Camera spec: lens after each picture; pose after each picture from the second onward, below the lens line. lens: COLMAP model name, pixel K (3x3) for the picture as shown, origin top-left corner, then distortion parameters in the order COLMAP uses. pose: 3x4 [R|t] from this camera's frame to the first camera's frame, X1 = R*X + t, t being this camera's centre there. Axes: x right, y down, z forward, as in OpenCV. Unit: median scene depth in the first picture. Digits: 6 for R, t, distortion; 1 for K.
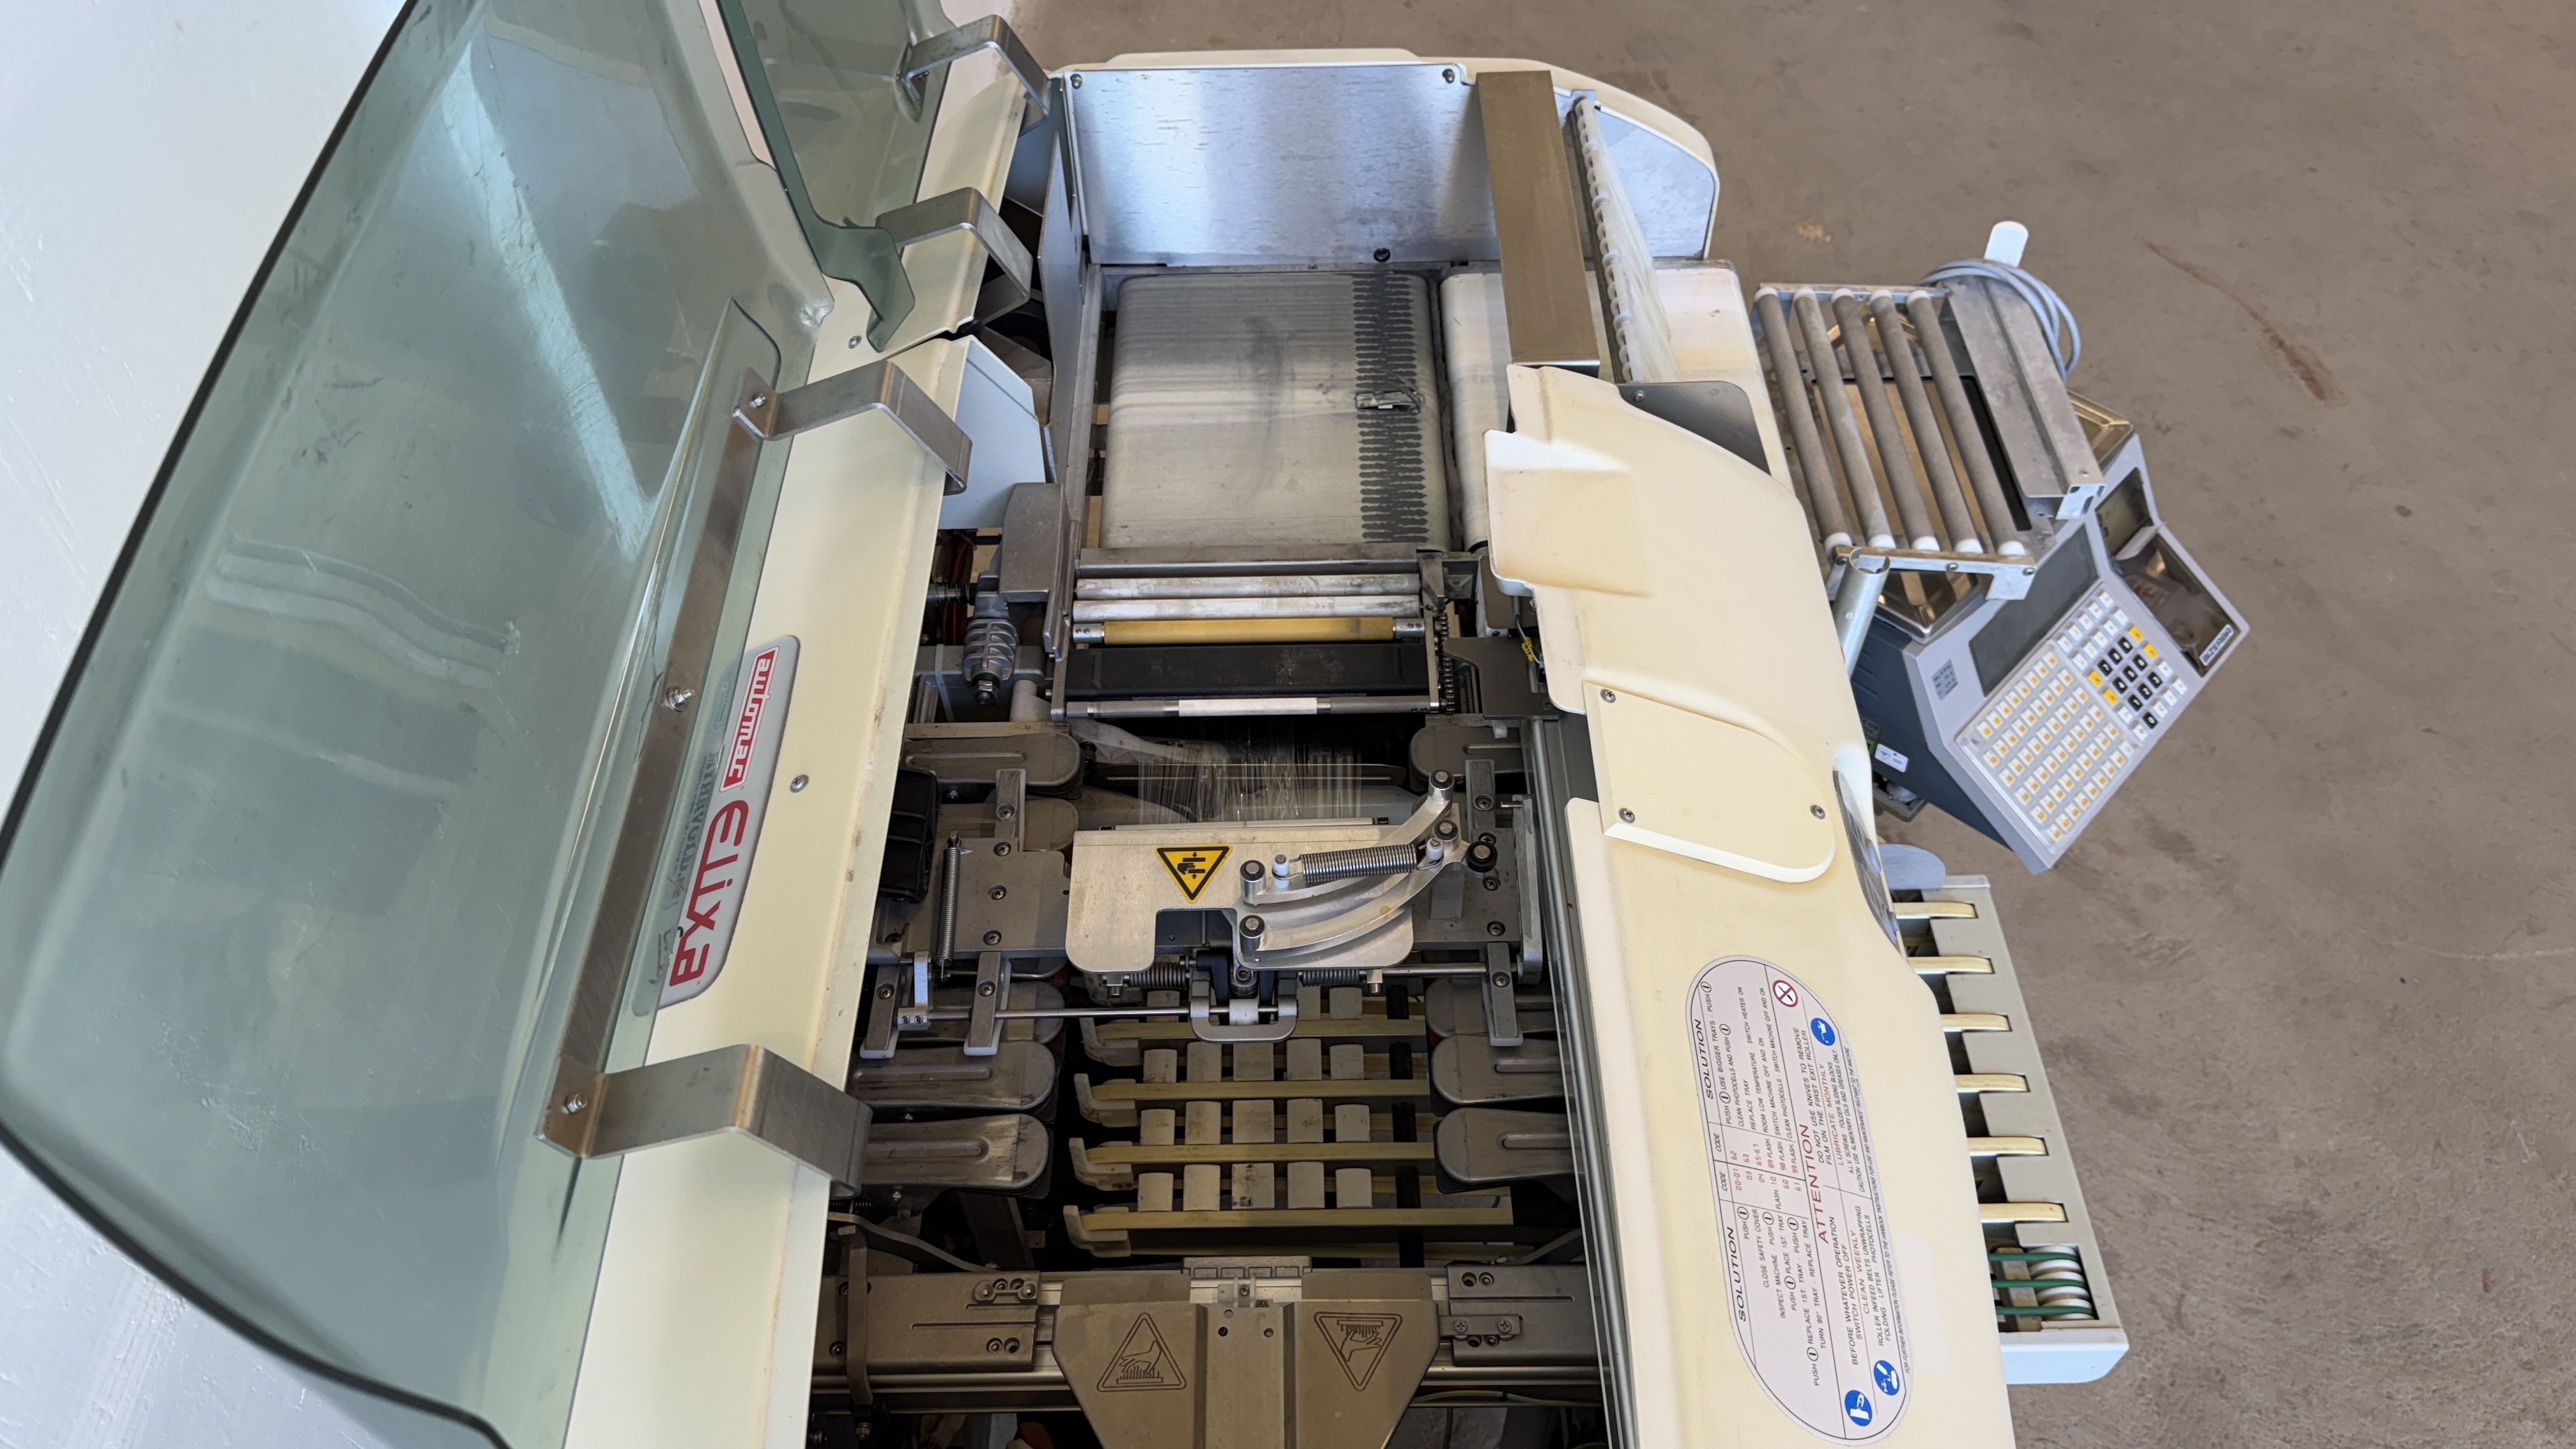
lens RADIAL K [[1813.6, 0, 1288.0], [0, 1813.6, 724.5], [0, 0, 1]] dist [0.144246, -0.280356]
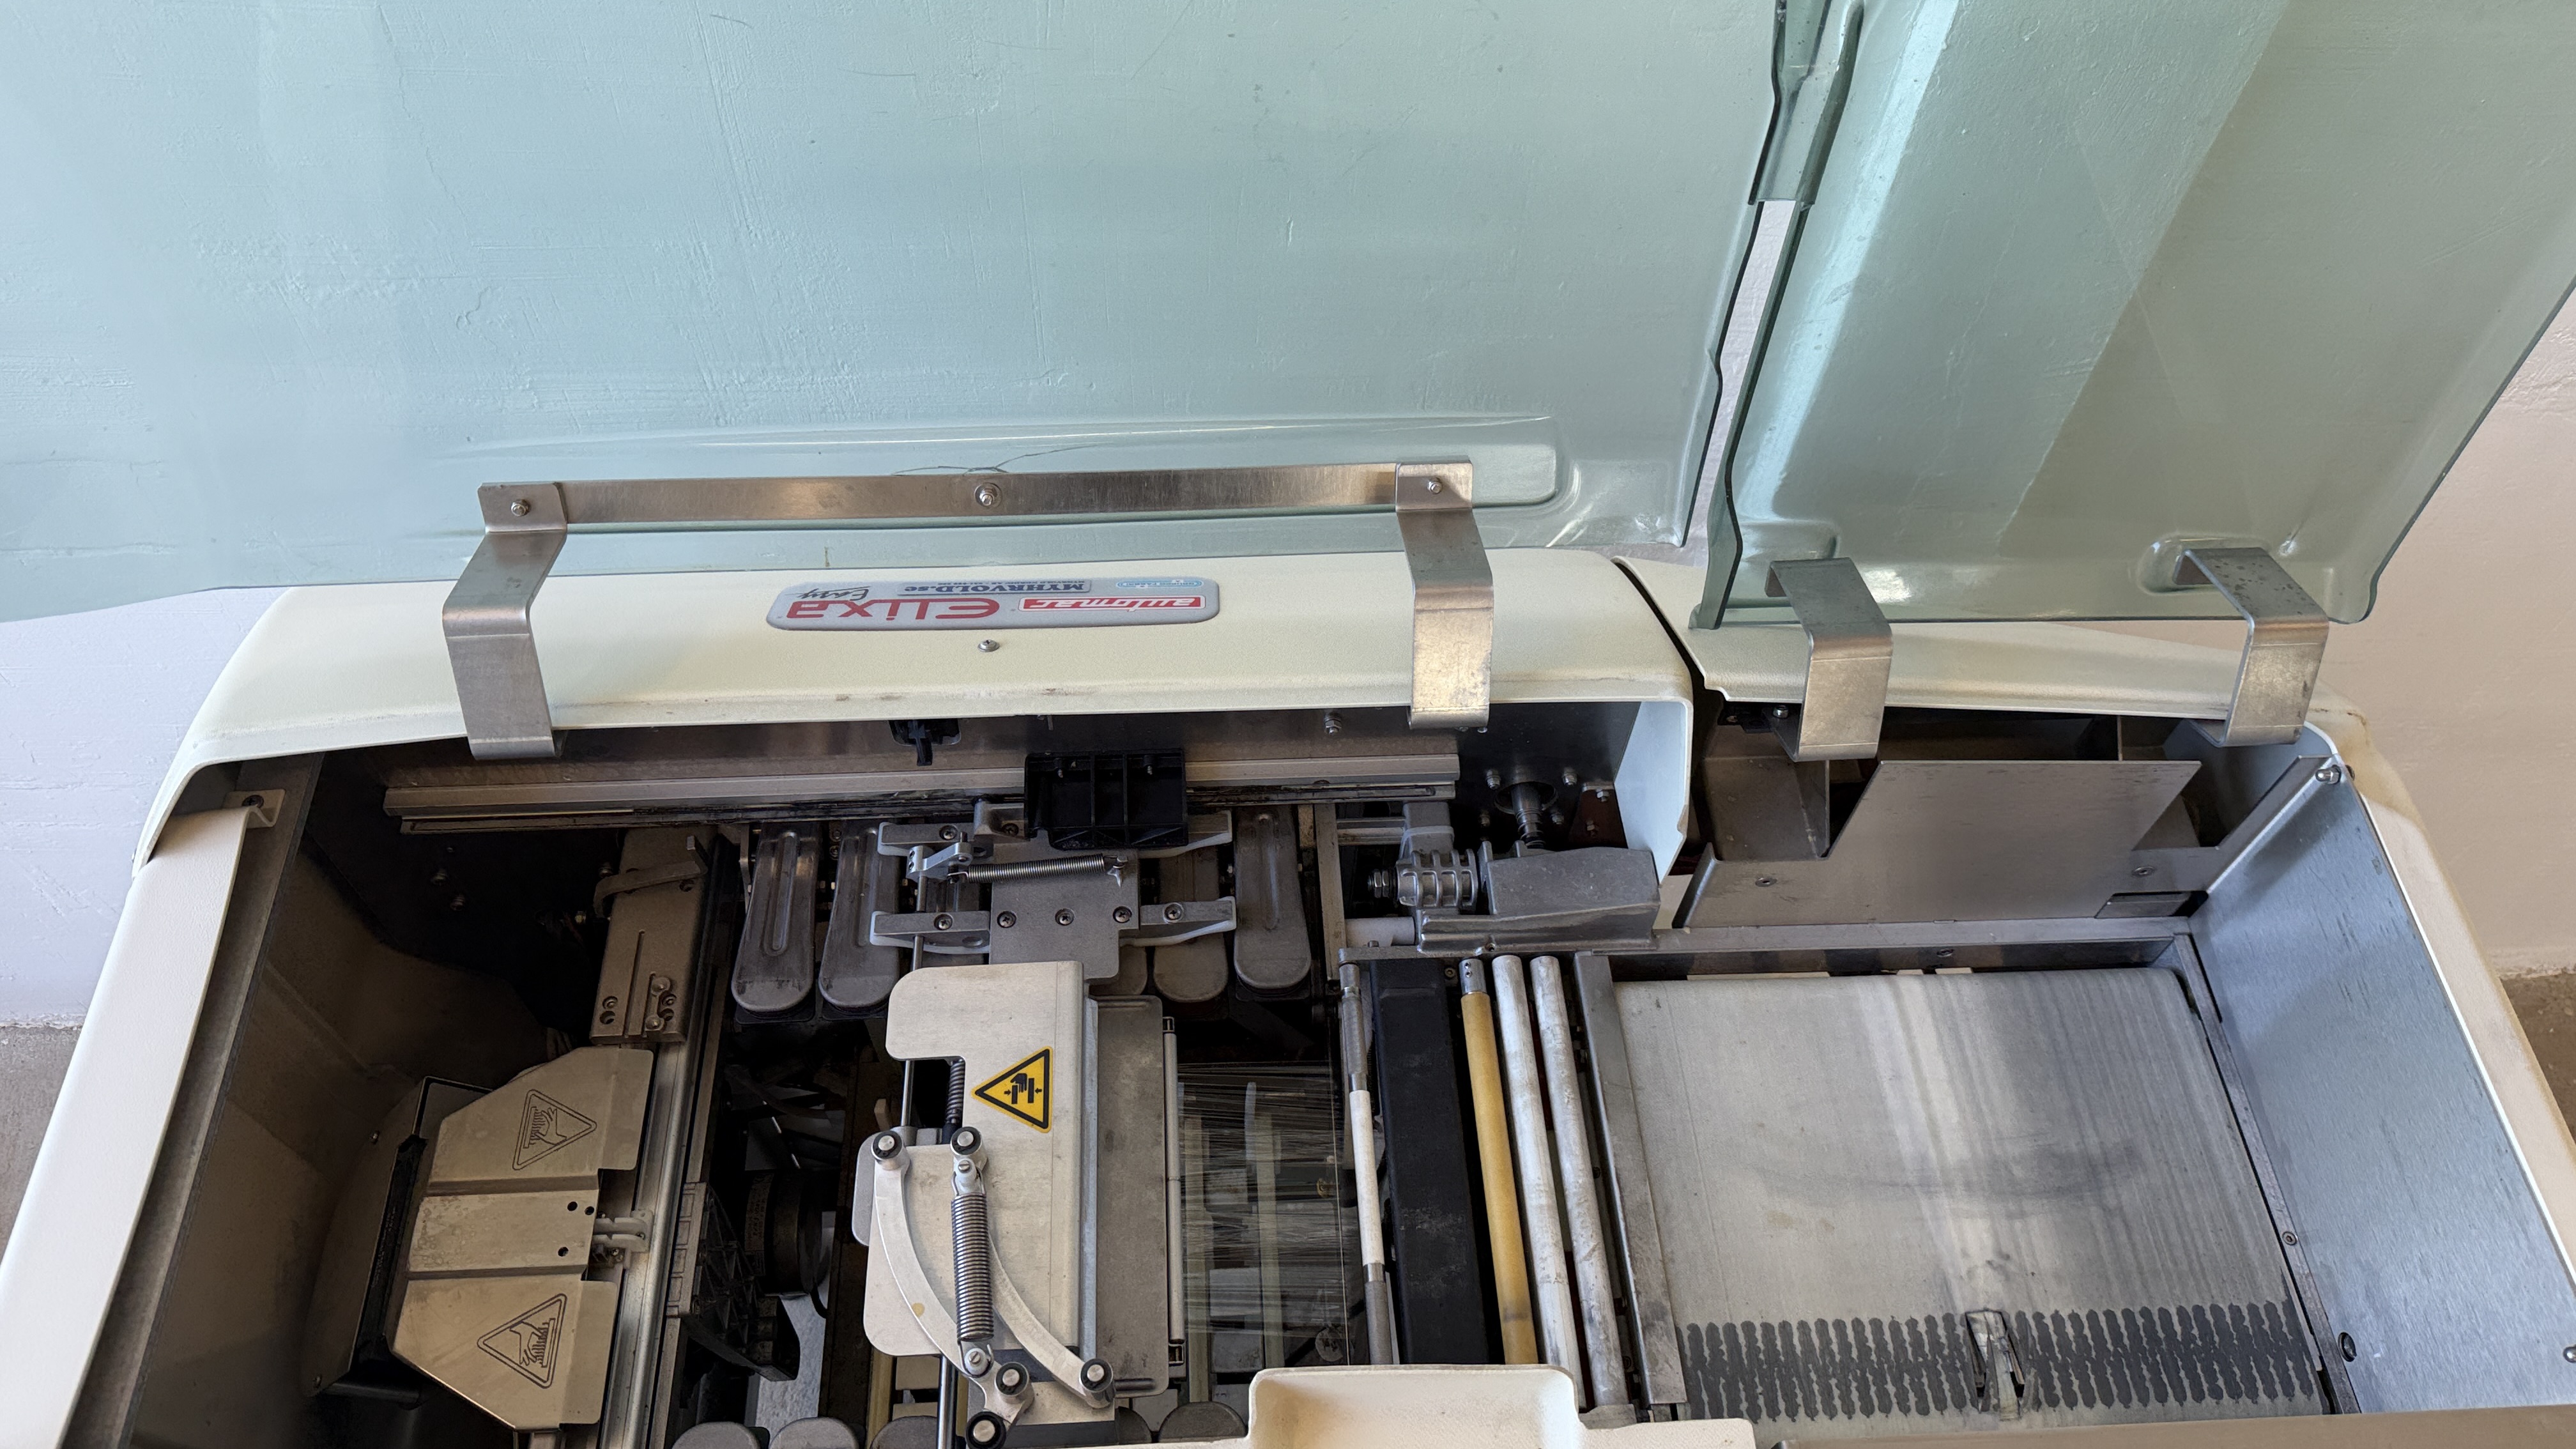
lens RADIAL K [[1813.6, 0, 1288.0], [0, 1813.6, 724.5], [0, 0, 1]] dist [0.144246, -0.280356]
pose [[0.040631, 0.835474, -0.548026, 0.282869], [-0.781410, 0.368387, 0.503677, -0.520821], [0.622694, 0.407768, 0.667815, 0.425002]]
